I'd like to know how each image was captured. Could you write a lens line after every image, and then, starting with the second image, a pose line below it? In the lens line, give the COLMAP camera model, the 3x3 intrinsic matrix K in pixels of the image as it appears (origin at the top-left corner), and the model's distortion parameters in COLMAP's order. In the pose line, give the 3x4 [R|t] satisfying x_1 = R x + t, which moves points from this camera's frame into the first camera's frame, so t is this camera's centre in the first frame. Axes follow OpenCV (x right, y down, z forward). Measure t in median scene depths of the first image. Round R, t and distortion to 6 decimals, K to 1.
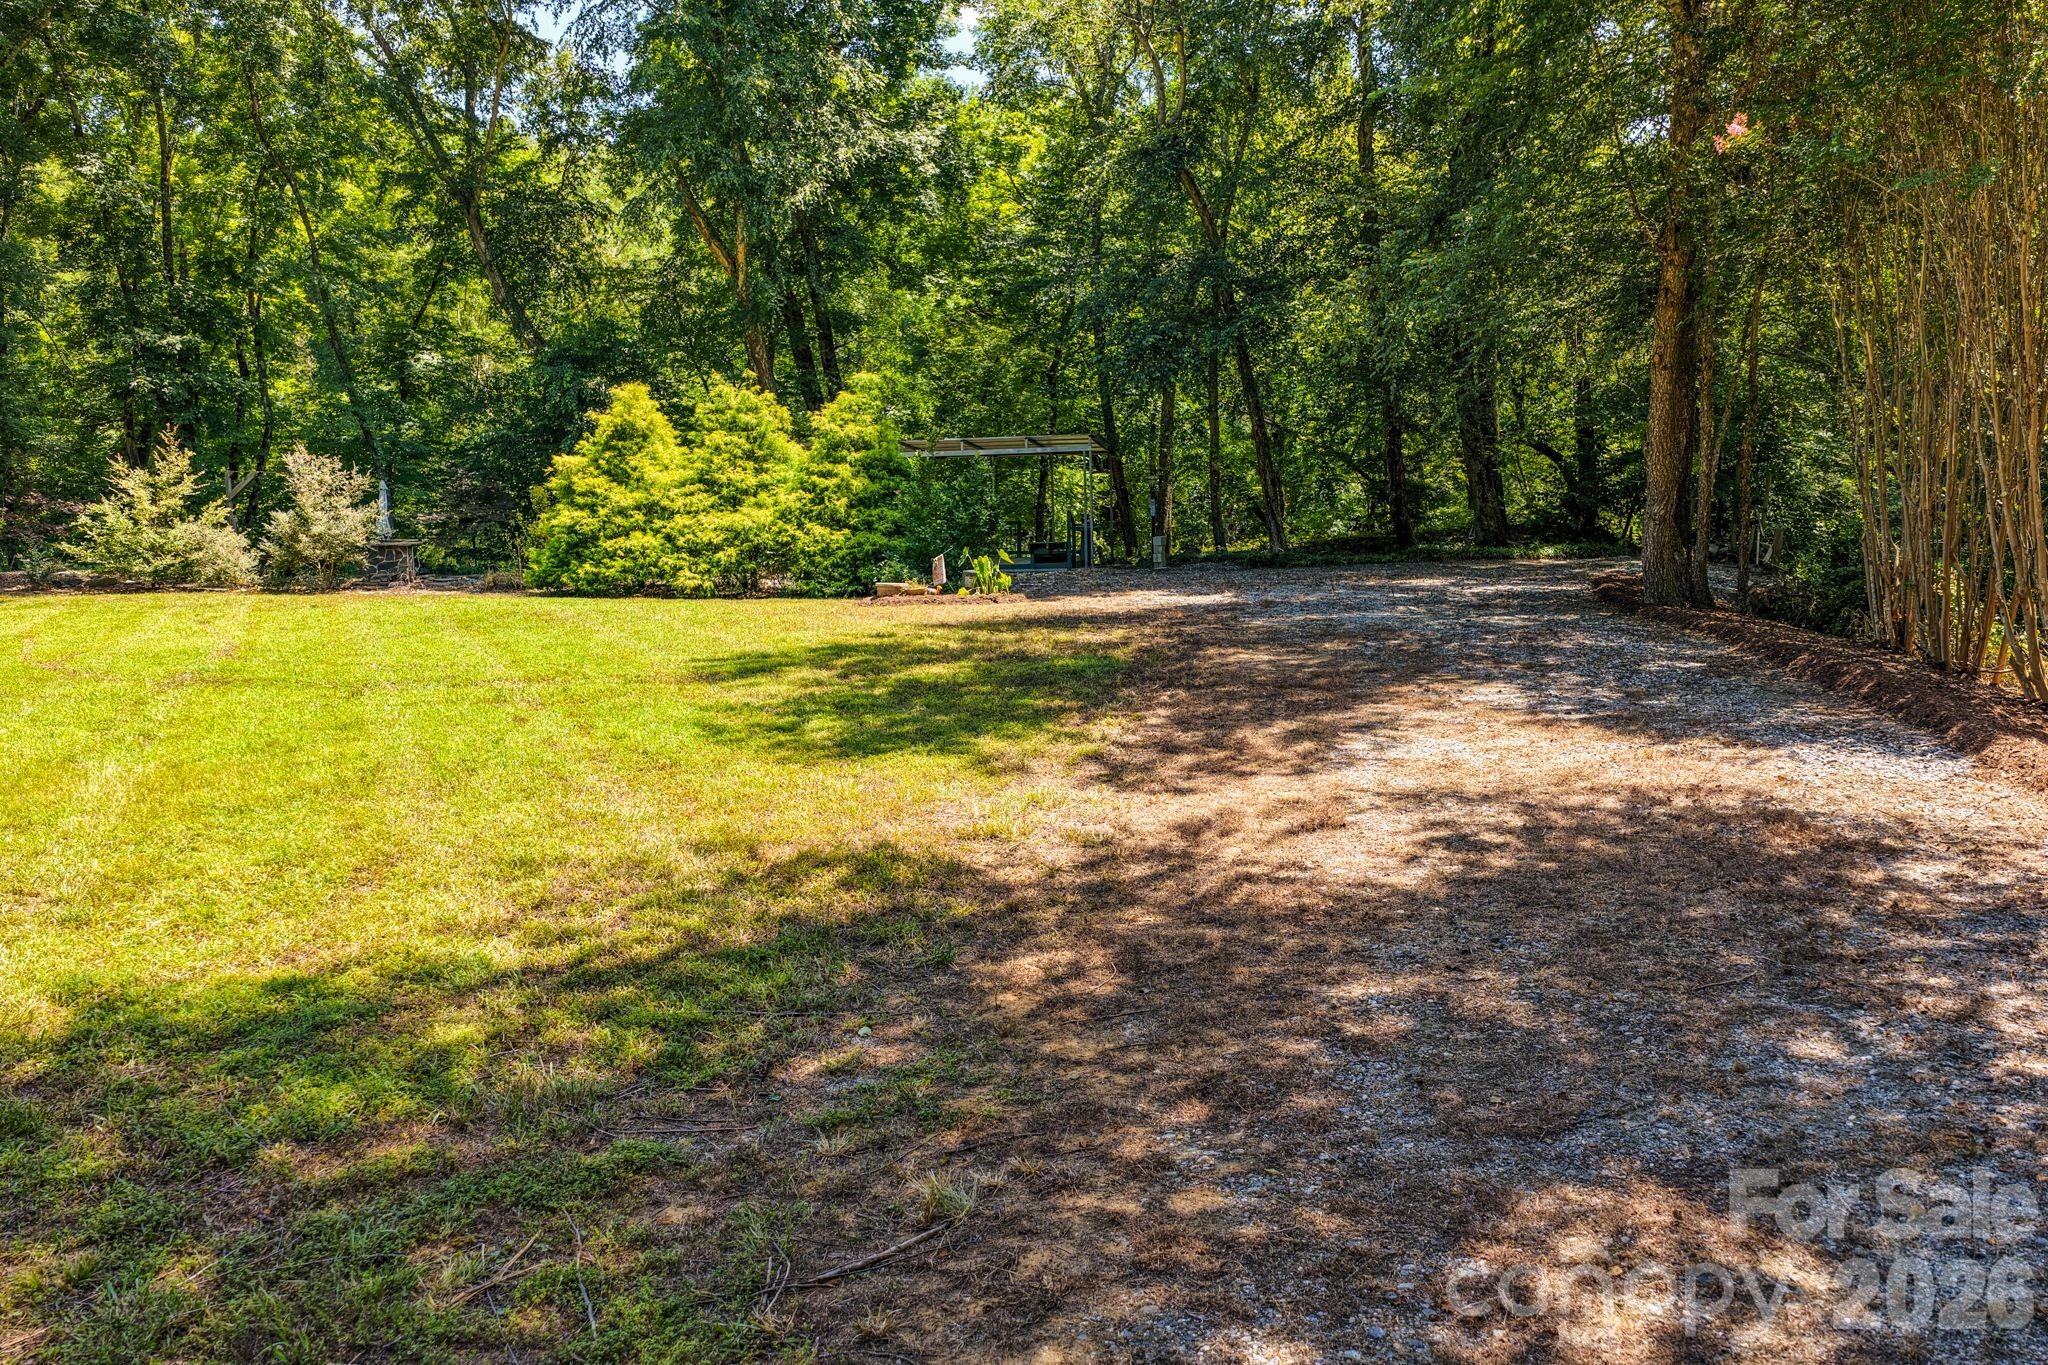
lens RADIAL K [[1762.0, 0, 1014.3], [0, 1762.0, 652.8], [0, 0, 1]] dist [0.006658, 0.027928]
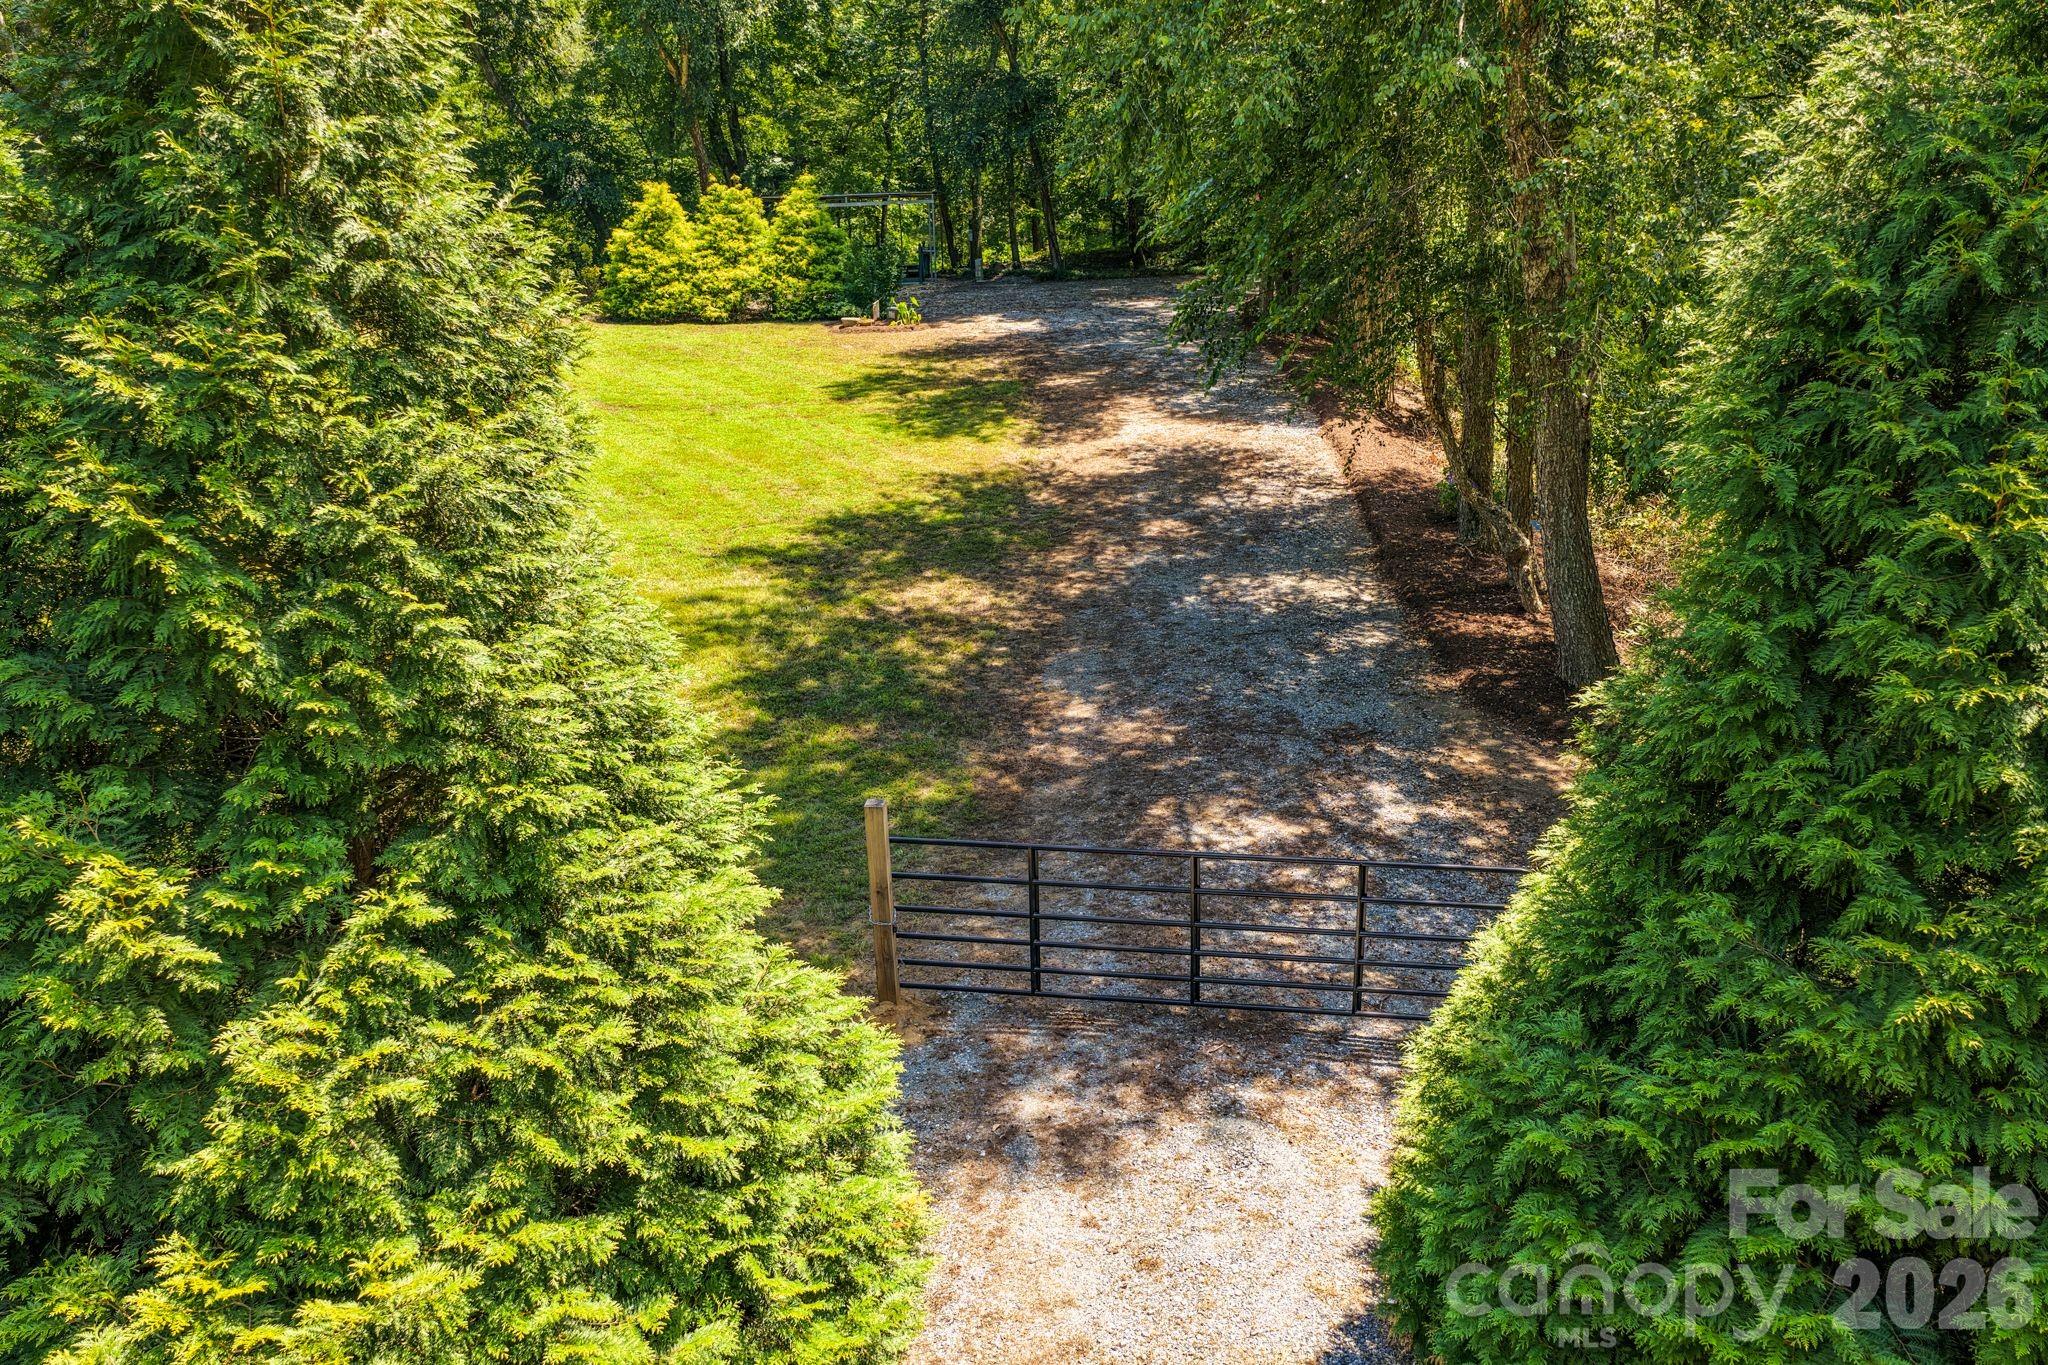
lens RADIAL K [[1762.0, 0, 1014.3], [0, 1762.0, 652.8], [0, 0, 1]] dist [0.006658, 0.027928]
pose [[0.988061, -0.056700, 0.143252, -0.156188], [0.023389, 0.974243, 0.224286, -0.092265], [-0.152279, -0.218258, 0.963937, -0.693384]]
